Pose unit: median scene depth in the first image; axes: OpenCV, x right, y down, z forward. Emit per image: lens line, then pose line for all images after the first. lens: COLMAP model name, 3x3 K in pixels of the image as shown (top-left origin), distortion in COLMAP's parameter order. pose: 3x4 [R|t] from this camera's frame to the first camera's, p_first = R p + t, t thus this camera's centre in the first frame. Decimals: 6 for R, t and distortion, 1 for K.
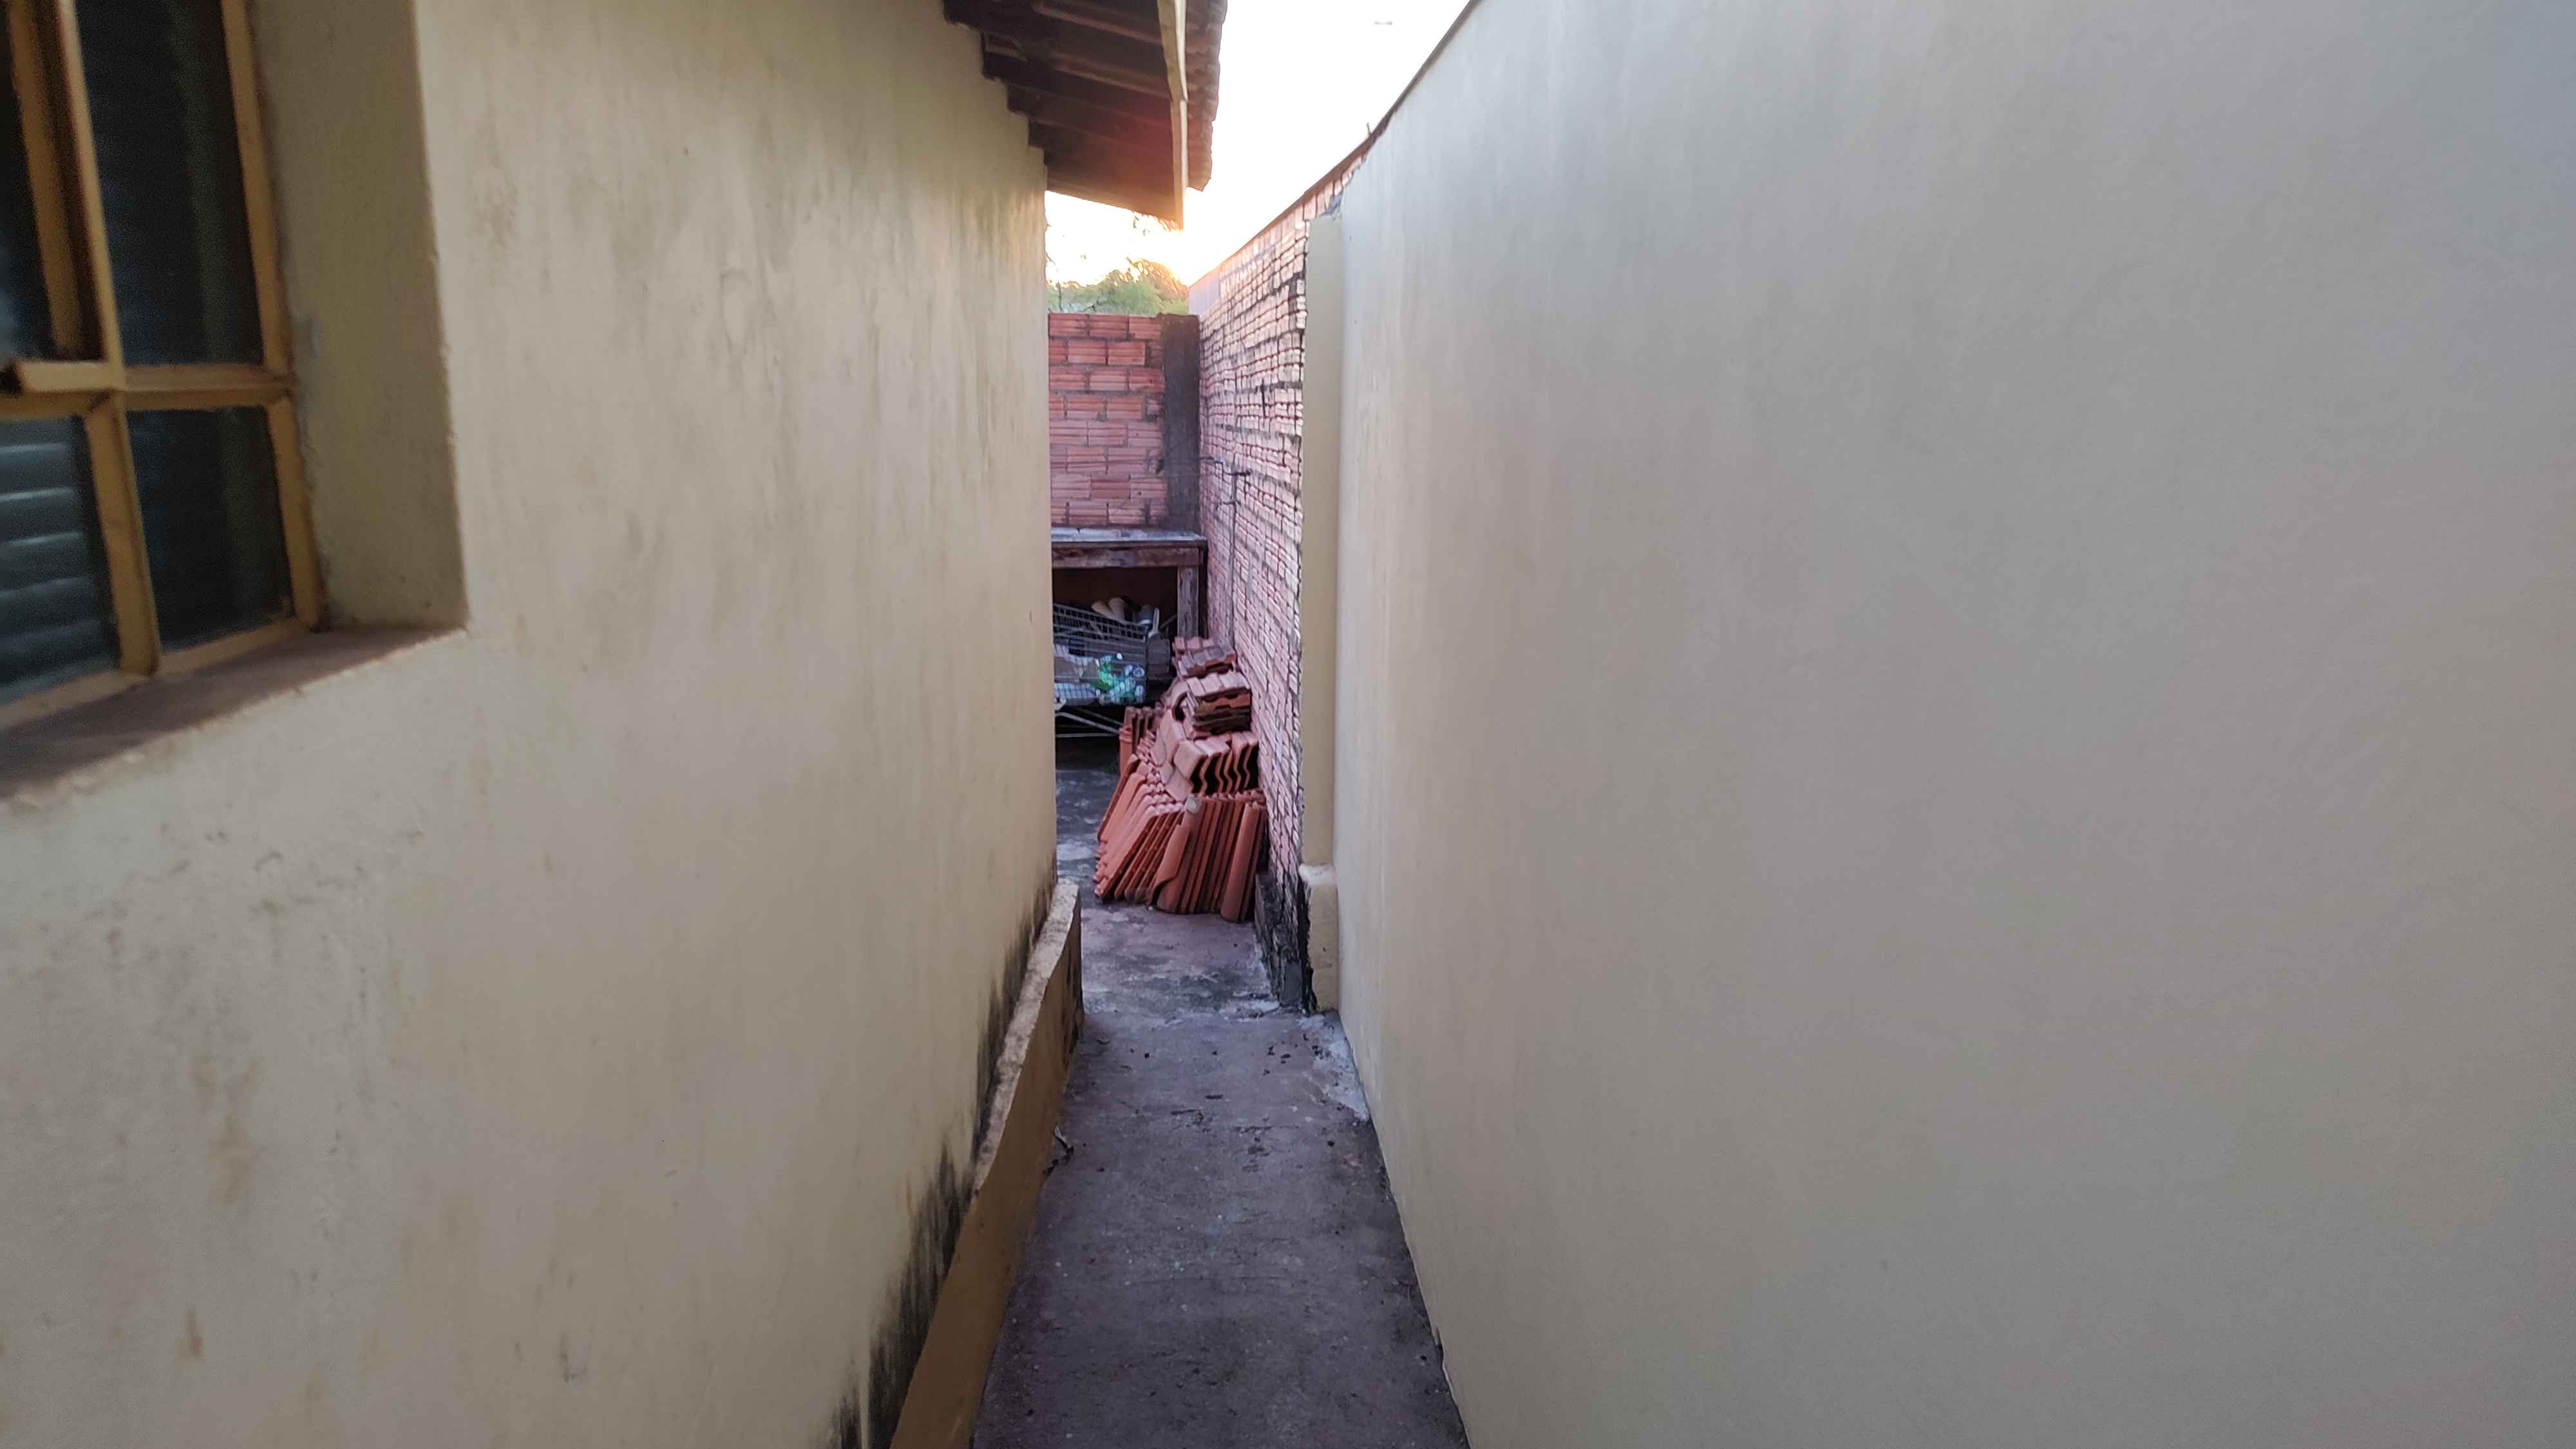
lens RADIAL K [[1849.0, 0, 1289.4], [0, 1849.0, 732.8], [0, 0, 1]] dist [0.007468, 0.001220]
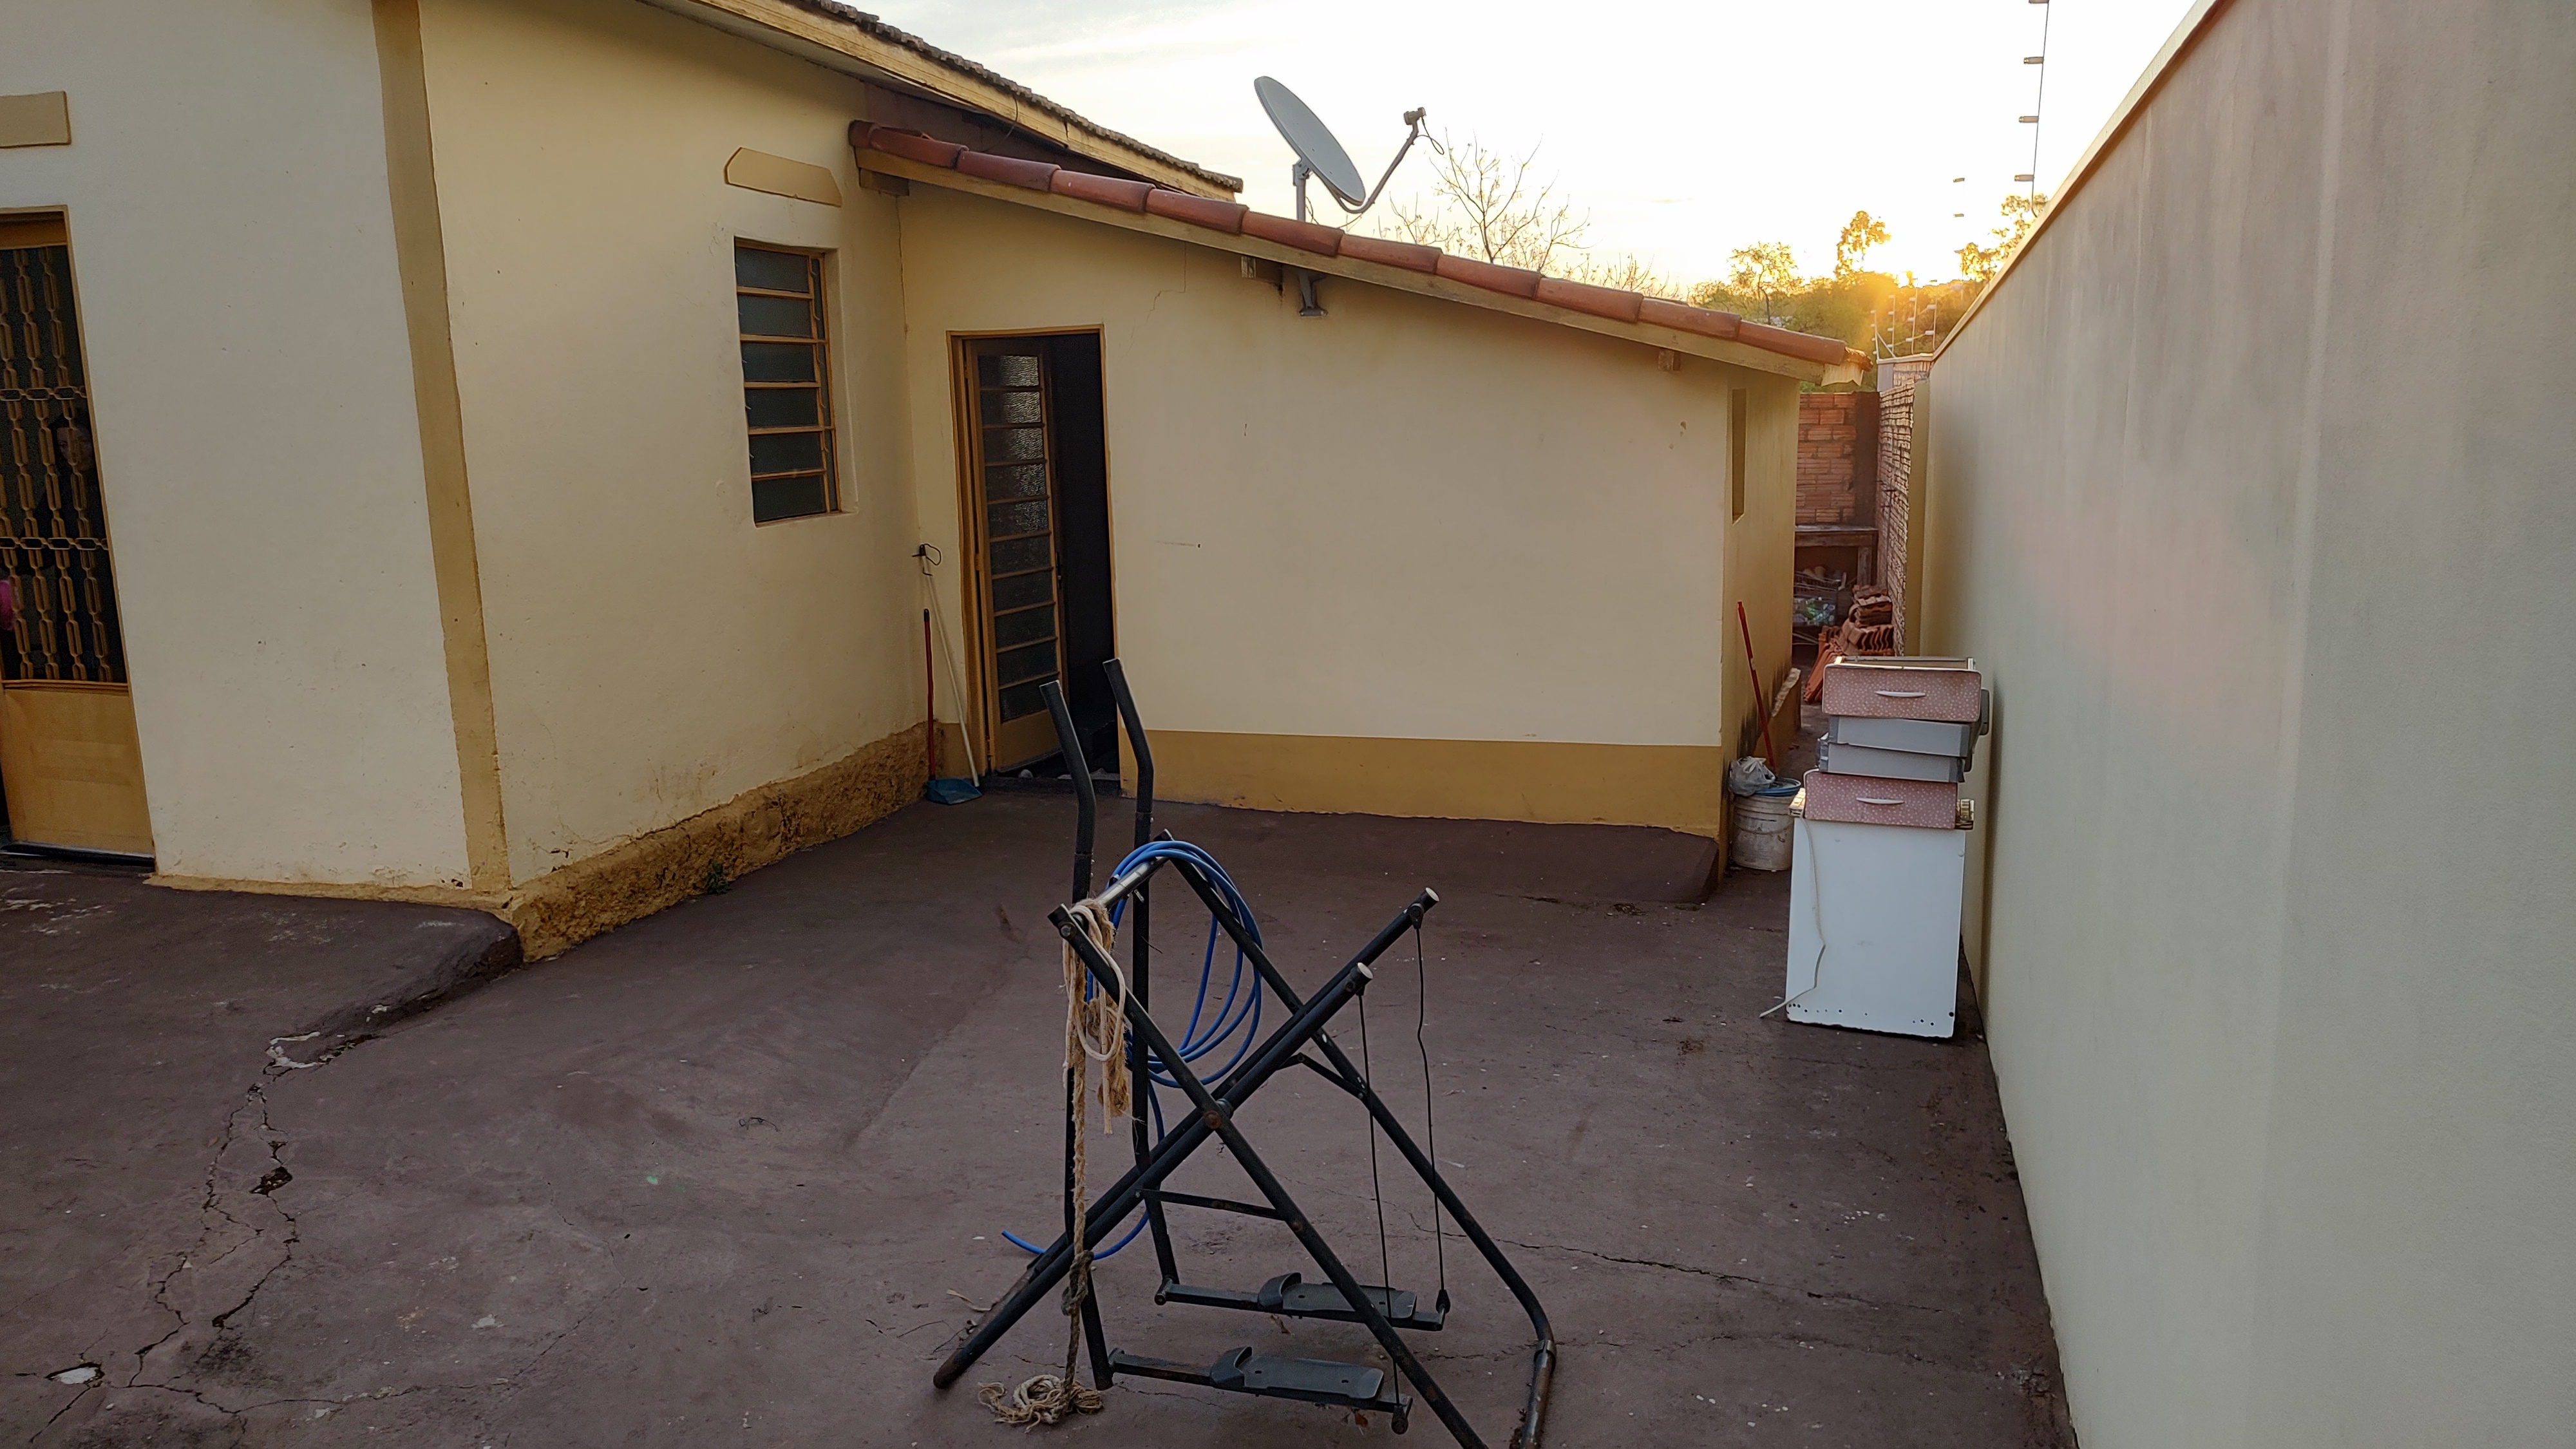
lens RADIAL K [[1849.0, 0, 1283.7], [0, 1849.0, 729.6], [0, 0, 1]] dist [0.007468, 0.001220]
pose [[0.932210, 0.038727, -0.359839, 0.060118], [-0.042618, 0.999087, -0.002884, 0.097402], [0.359399, 0.018024, 0.933010, -0.703967]]
